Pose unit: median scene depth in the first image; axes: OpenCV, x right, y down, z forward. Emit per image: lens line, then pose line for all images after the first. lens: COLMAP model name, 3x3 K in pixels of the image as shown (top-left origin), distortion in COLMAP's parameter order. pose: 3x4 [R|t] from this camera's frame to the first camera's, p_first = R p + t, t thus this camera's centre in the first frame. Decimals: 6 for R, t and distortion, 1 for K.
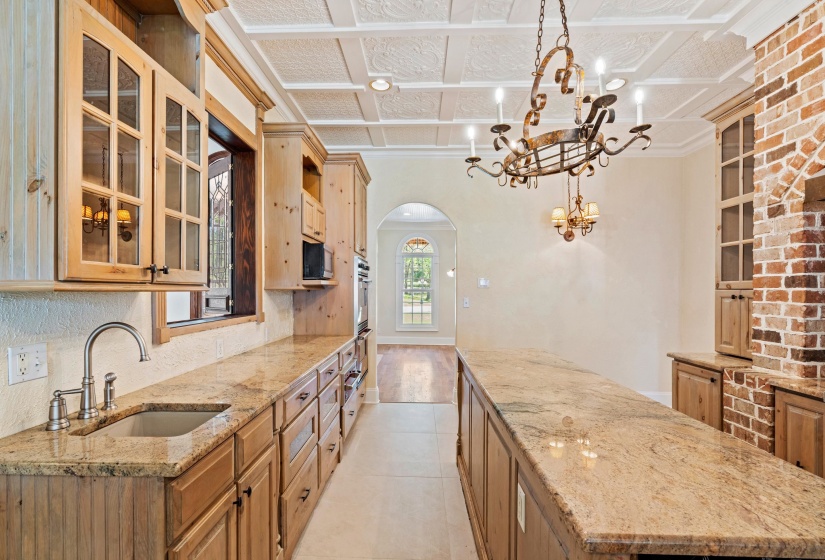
lens RADIAL K [[372.2, 0, 402.6], [0, 372.2, 288.8], [0, 0, 1]] dist [0.000576, 0.000186]
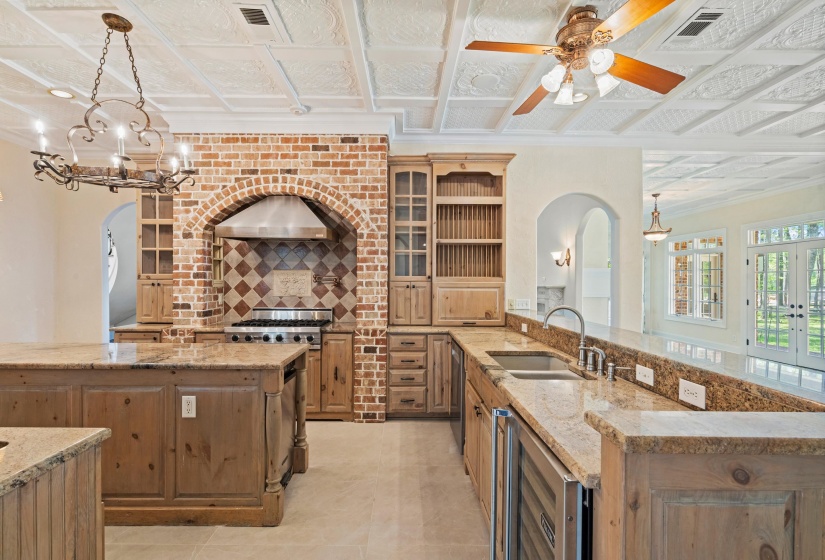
lens RADIAL K [[372.2, 0, 410.7], [0, 372.2, 281.6], [0, 0, 1]] dist [0.000576, 0.000186]
pose [[-0.063100, -0.004356, 0.997998, -0.849681], [-0.007022, 0.999968, 0.003920, -0.003082], [-0.997983, -0.006760, -0.063128, 0.051431]]
